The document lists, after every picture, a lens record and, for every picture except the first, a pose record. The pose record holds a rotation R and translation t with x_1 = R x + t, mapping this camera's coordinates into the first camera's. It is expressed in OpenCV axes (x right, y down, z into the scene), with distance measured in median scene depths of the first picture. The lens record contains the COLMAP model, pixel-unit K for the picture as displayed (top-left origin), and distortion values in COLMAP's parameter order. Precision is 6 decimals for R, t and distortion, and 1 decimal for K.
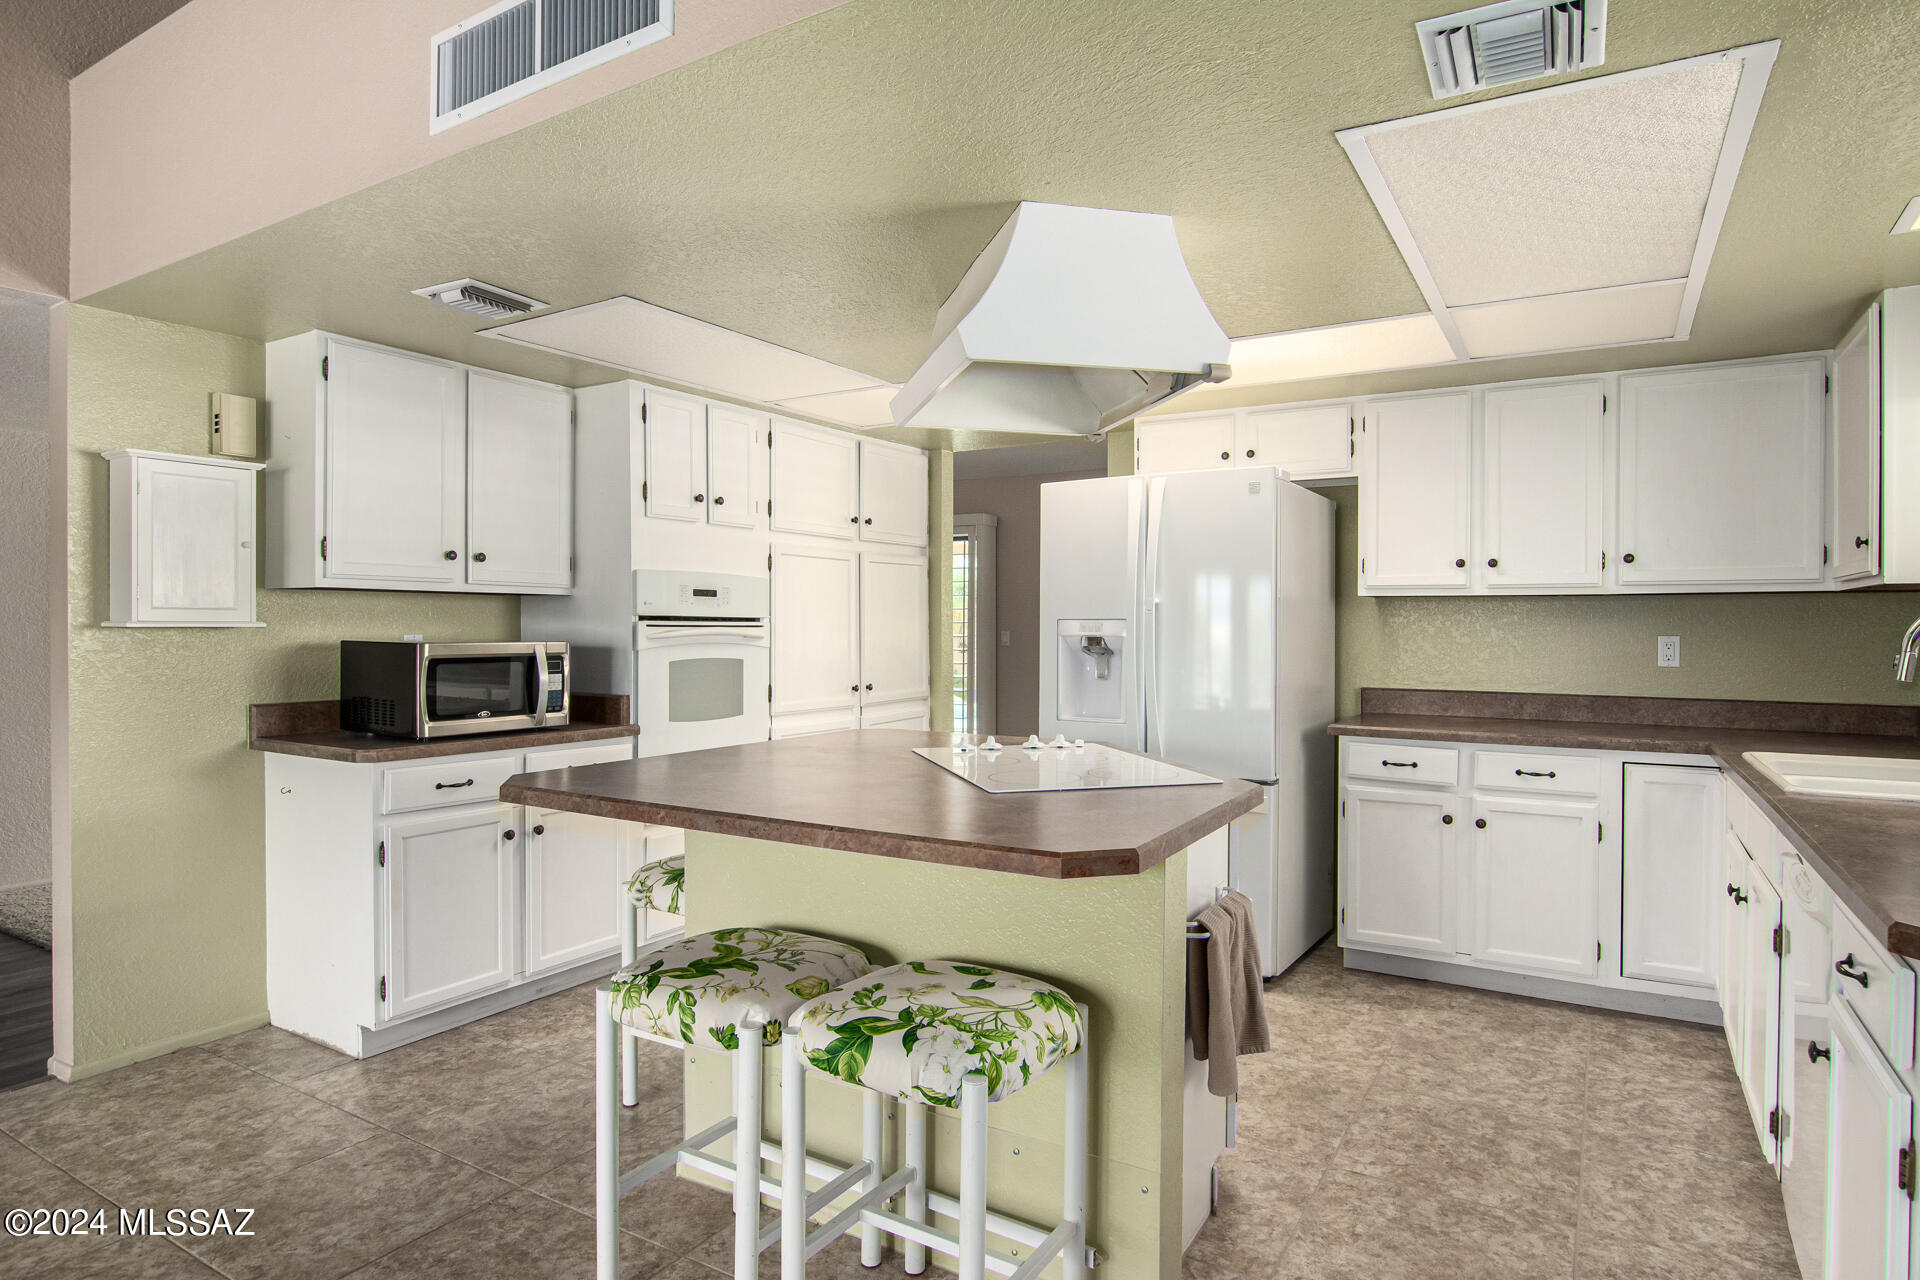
lens RADIAL K [[1038.1, 0, 971.9], [0, 1038.1, 635.3], [0, 0, 1]] dist [-0.007516, -0.000886]
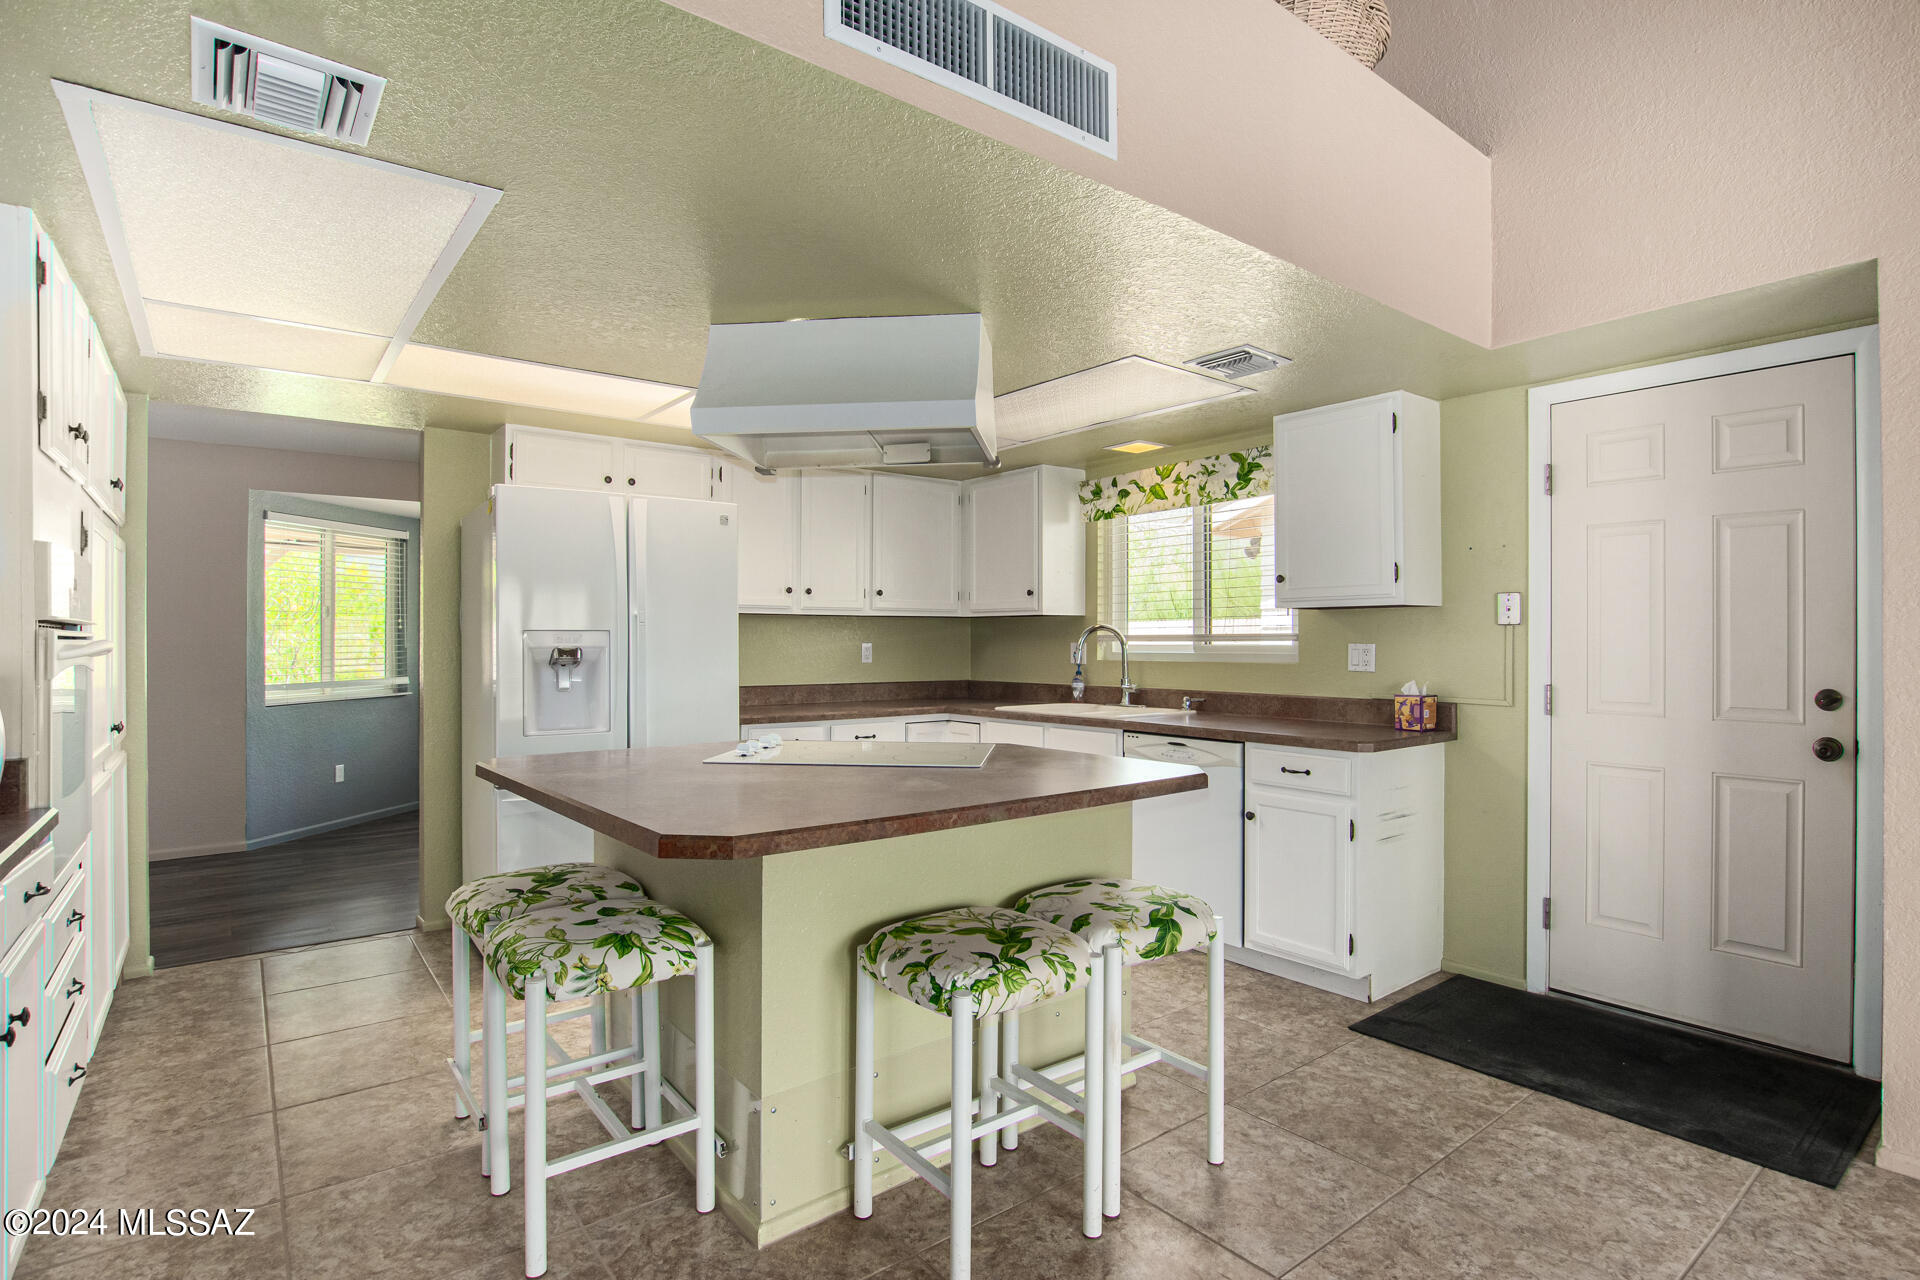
lens RADIAL K [[958.6, 0, 965.3], [0, 958.6, 635.5], [0, 0, 1]] dist [-0.022037, 0.000569]
pose [[0.368090, -0.000189, 0.929790, -1.181545], [0.009905, 0.999944, -0.003718, -0.006761], [-0.929738, 0.010578, 0.368071, 0.629078]]
